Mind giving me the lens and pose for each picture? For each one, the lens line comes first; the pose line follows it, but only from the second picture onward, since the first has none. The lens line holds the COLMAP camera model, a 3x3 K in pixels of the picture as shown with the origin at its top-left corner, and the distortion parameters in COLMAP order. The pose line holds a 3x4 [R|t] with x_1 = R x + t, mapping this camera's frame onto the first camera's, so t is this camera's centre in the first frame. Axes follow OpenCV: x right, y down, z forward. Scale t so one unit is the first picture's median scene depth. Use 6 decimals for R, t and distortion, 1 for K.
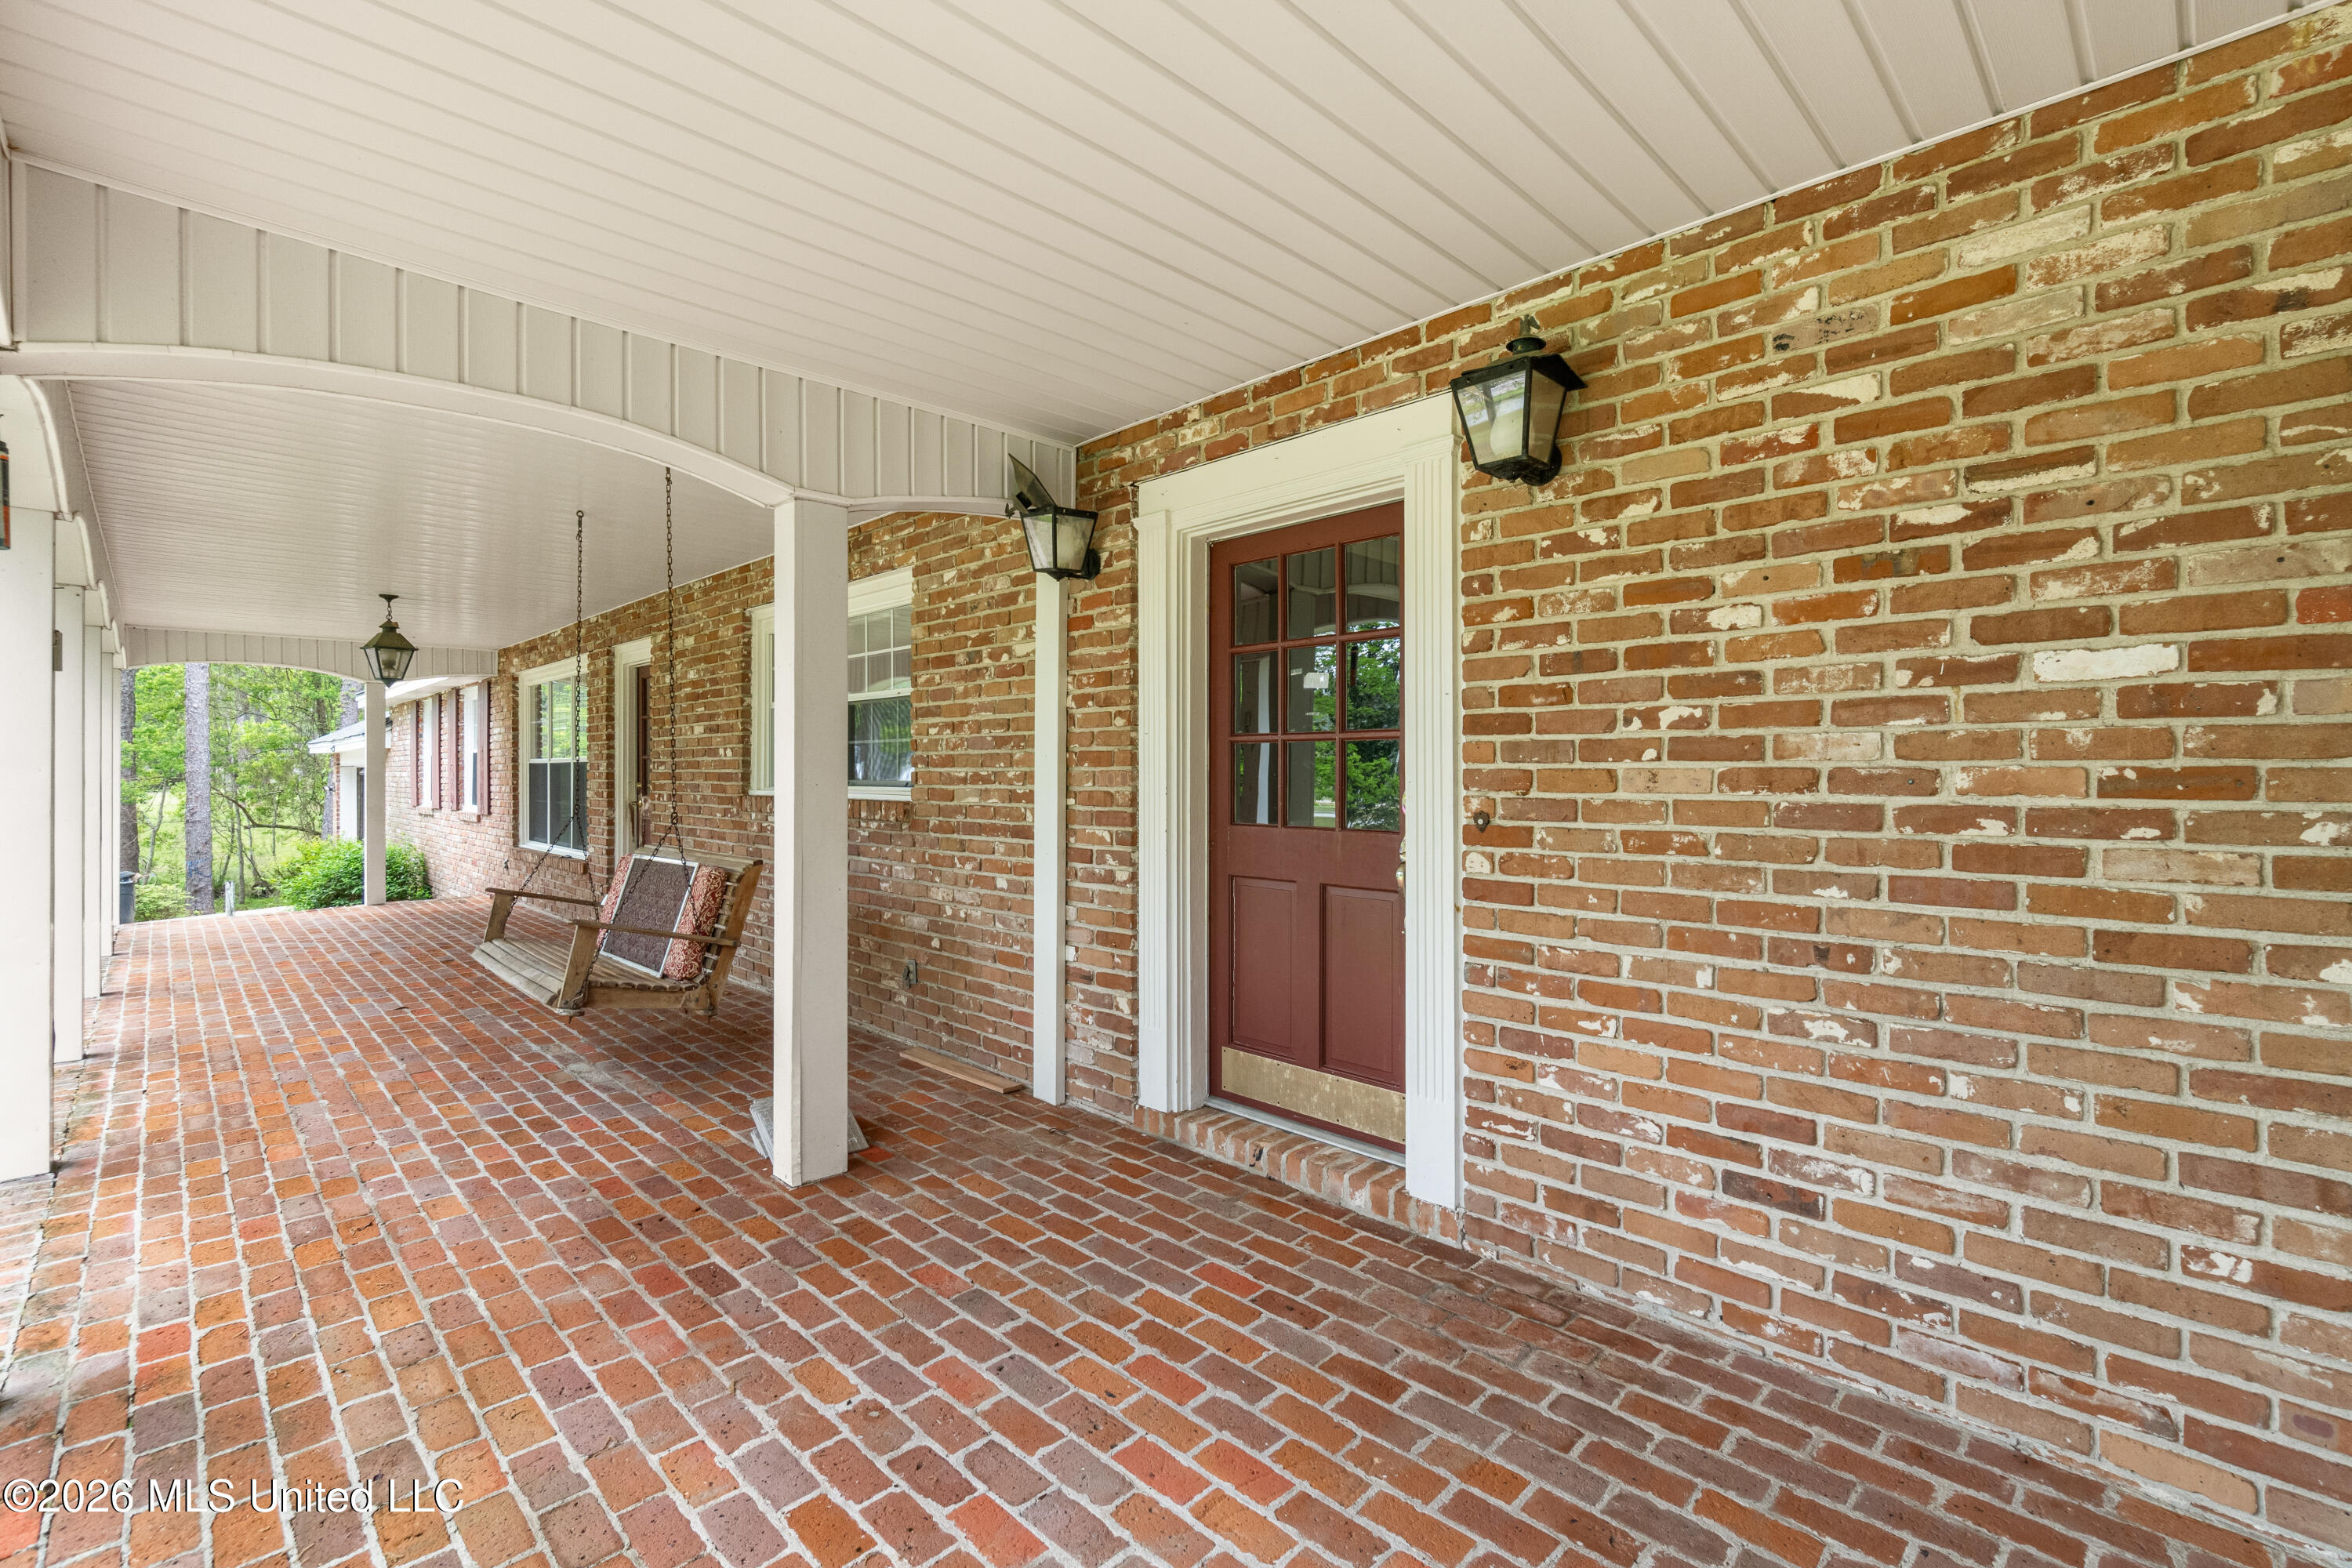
lens RADIAL K [[1038.7, 0, 1170.9], [0, 1038.7, 775.4], [0, 0, 1]] dist [0.002169, 0.000148]
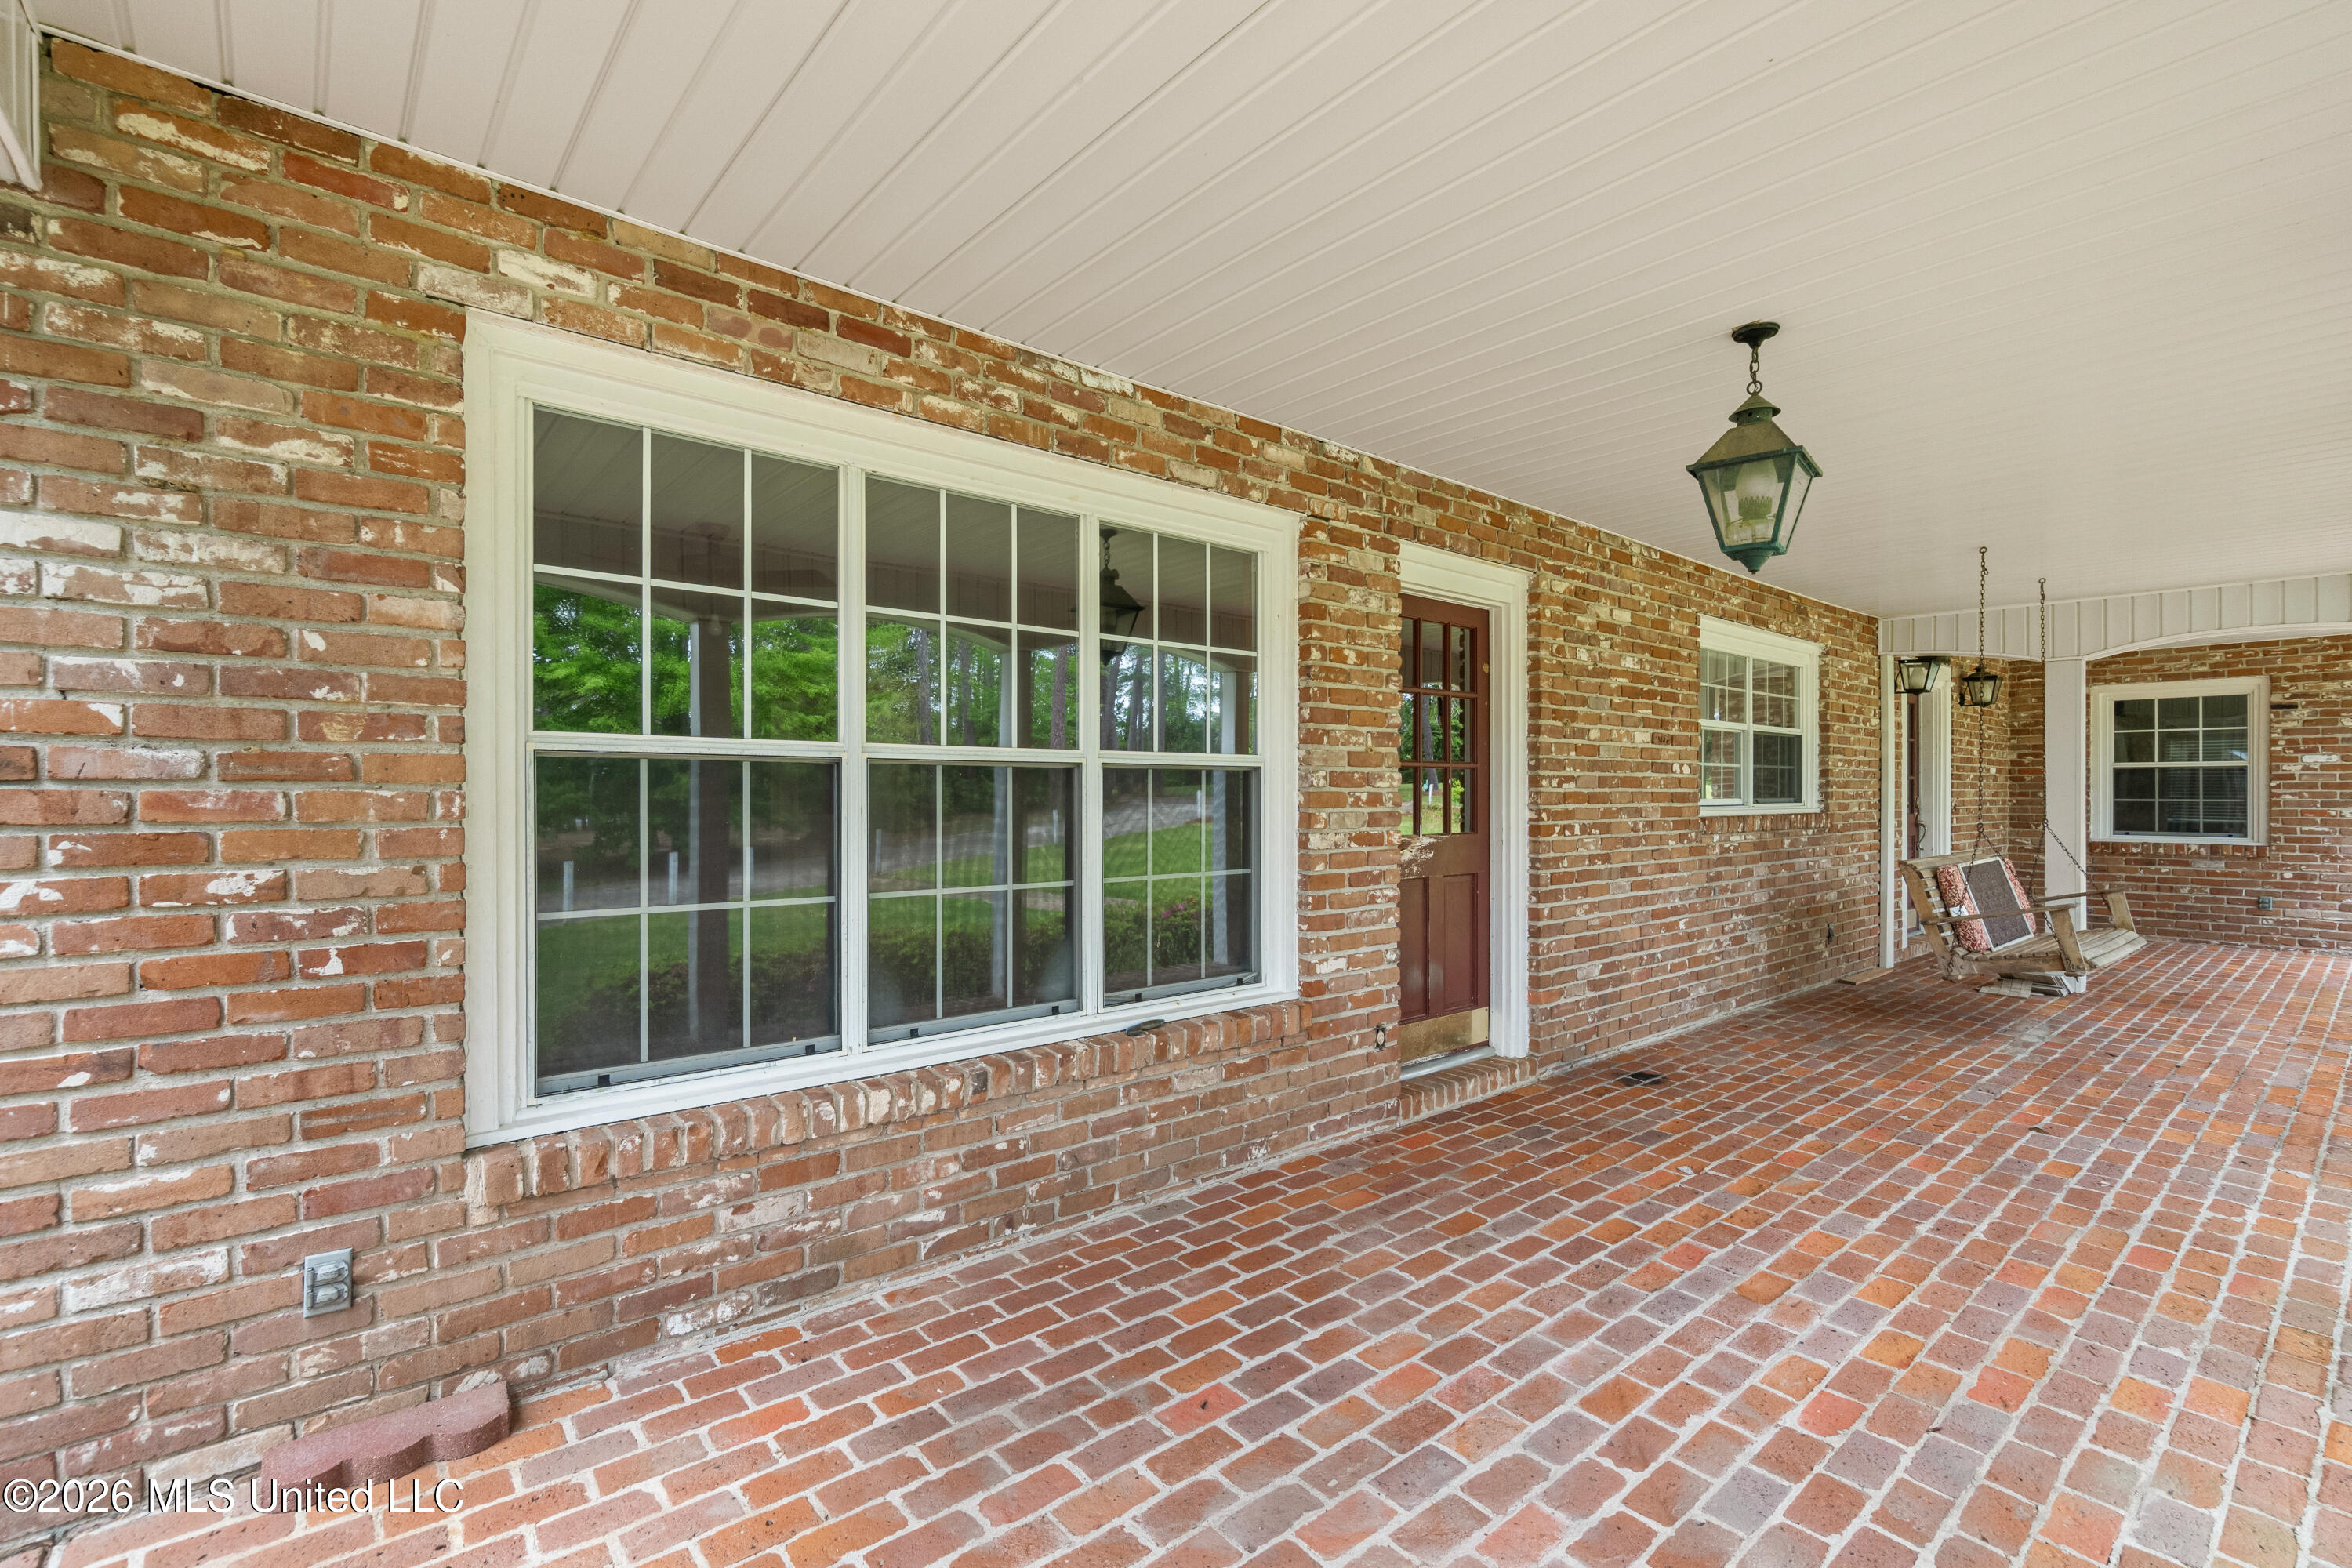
lens RADIAL K [[1038.7, 0, 1170.0], [0, 1038.7, 789.6], [0, 0, 1]] dist [0.002169, 0.000148]
pose [[0.078415, 0.000813, 0.996920, -1.291532], [0.002160, 0.999997, -0.000985, -0.004824], [-0.996918, 0.002230, 0.078414, 1.326862]]
